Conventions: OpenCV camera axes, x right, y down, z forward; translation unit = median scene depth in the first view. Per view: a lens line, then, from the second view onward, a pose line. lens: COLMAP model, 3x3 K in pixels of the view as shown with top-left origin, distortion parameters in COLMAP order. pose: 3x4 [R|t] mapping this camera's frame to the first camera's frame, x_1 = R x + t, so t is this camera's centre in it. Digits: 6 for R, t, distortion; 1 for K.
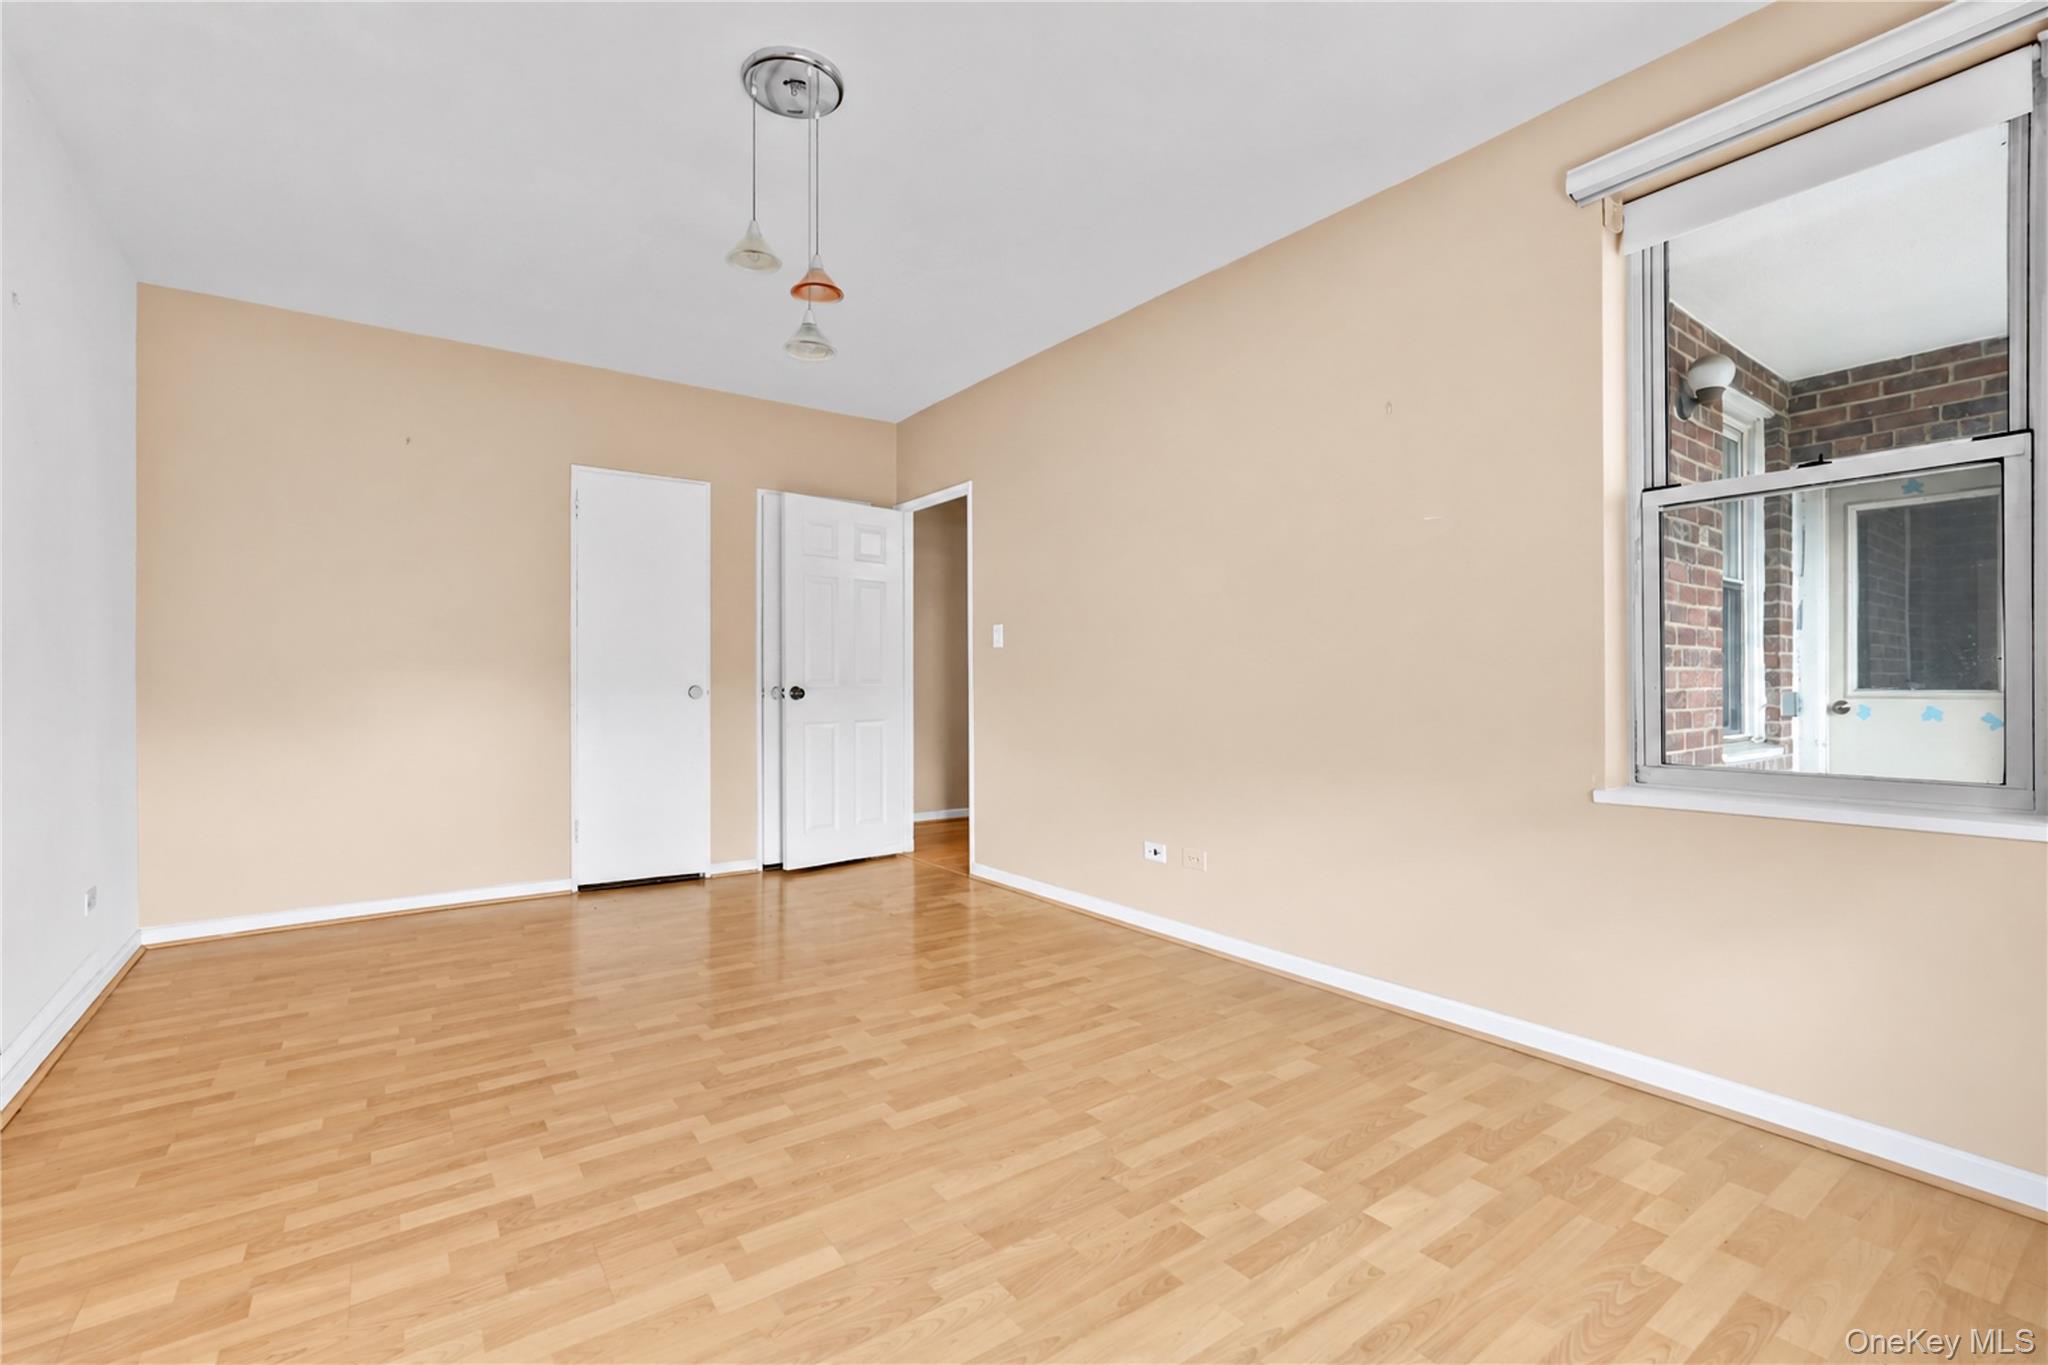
lens RADIAL K [[914.2, 0, 1020.7], [0, 914.2, 683.9], [0, 0, 1]] dist [-0.017662, 0.009413]
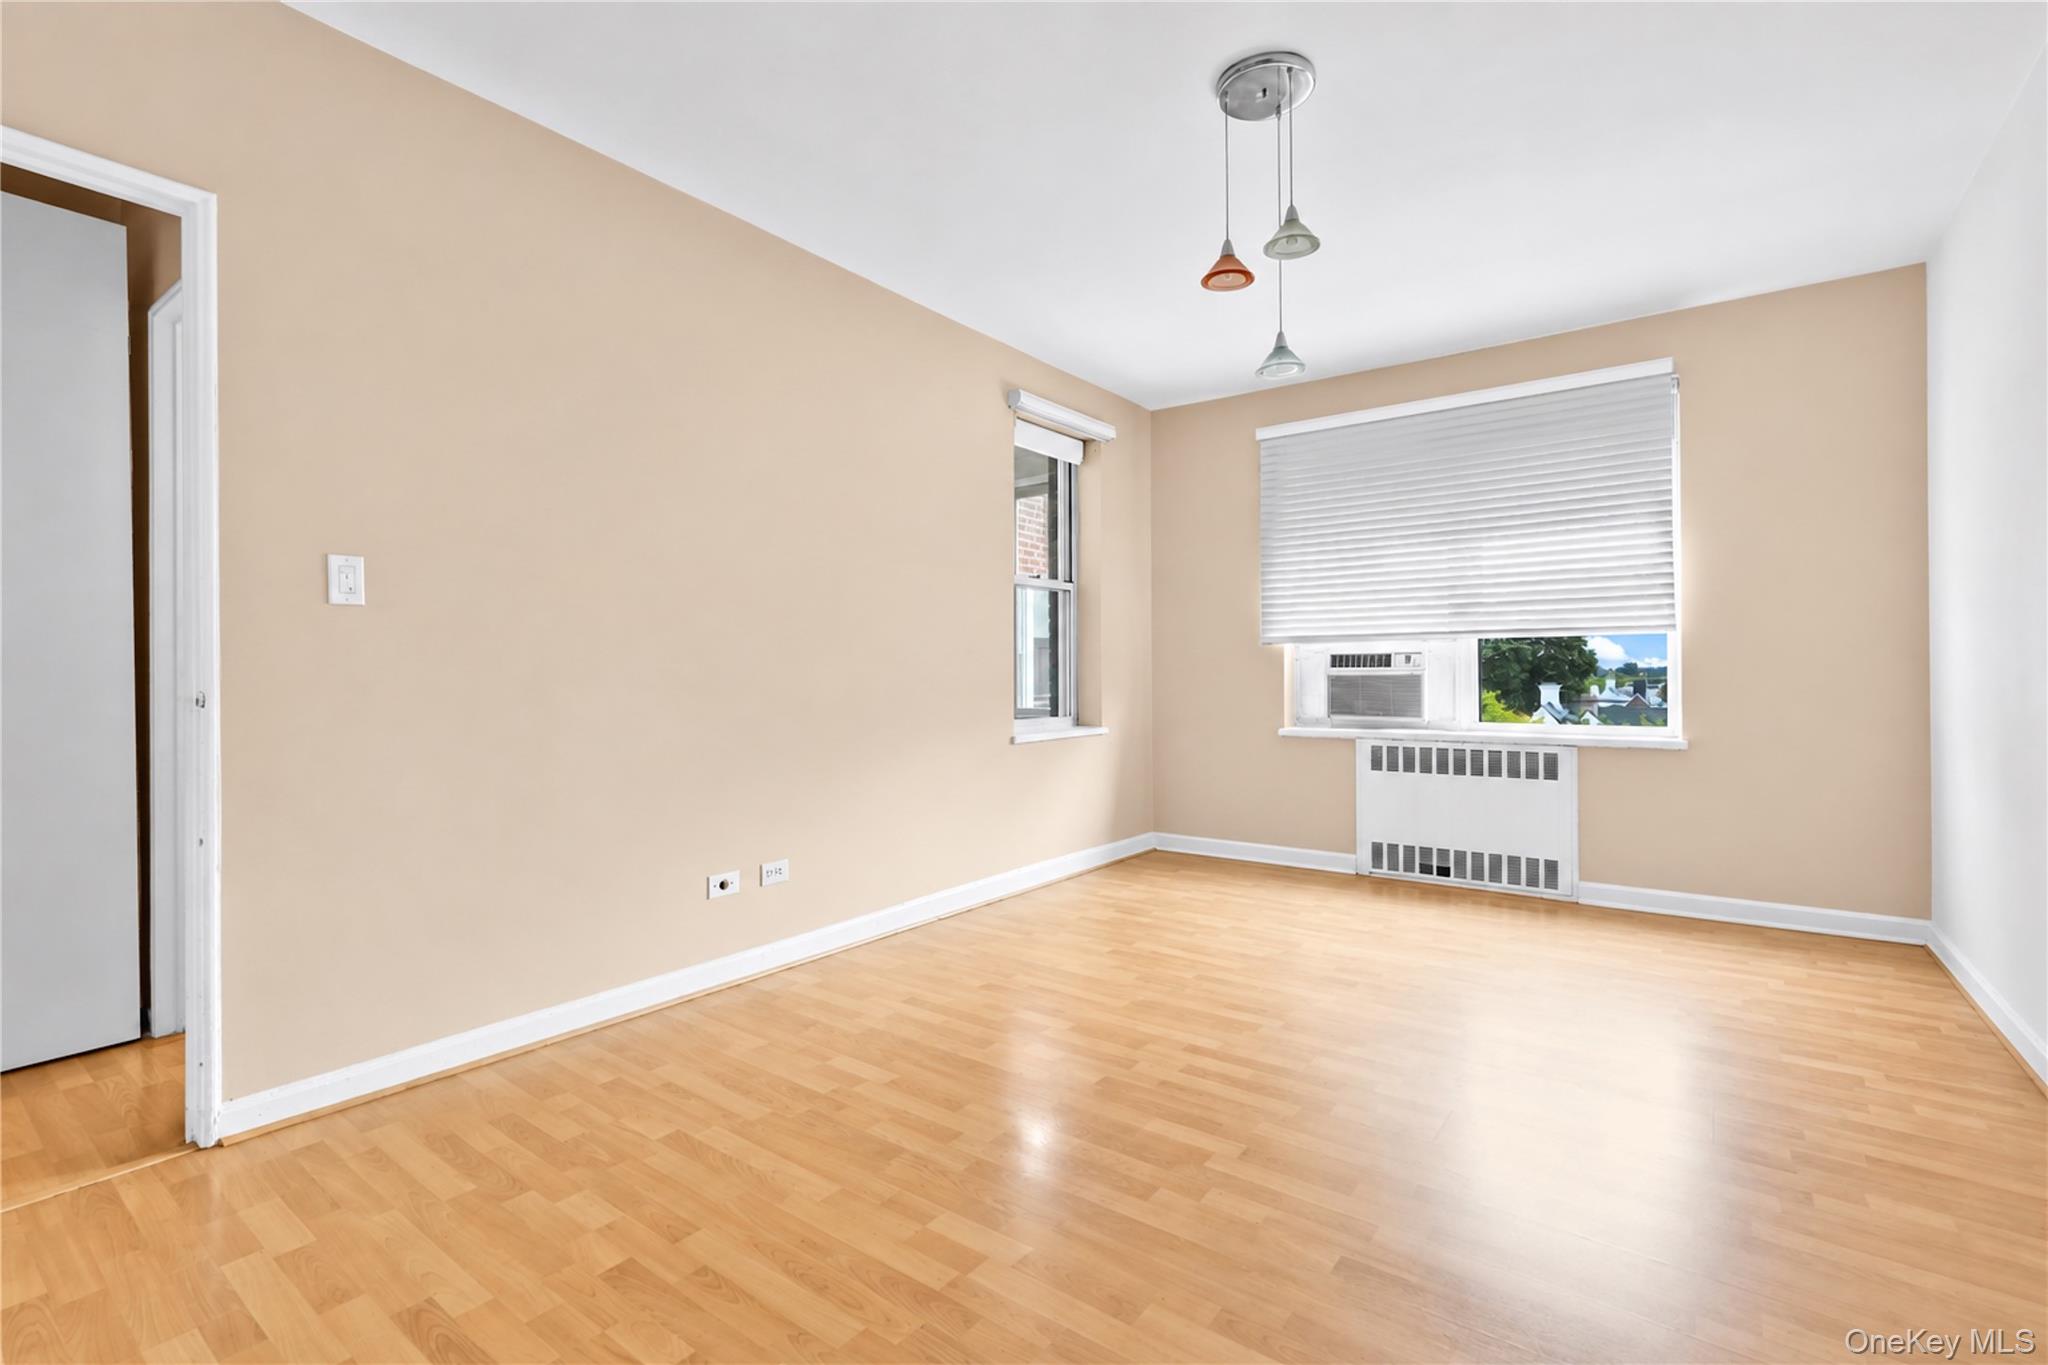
lens RADIAL K [[914.2, 0, 1020.7], [0, 914.2, 683.9], [0, 0, 1]] dist [-0.017662, 0.009413]
pose [[-0.296532, 0.000877, 0.955022, -0.980347], [0.000795, 0.999999, -0.000671, 0.004402], [-0.955023, 0.000560, -0.296533, 1.347122]]
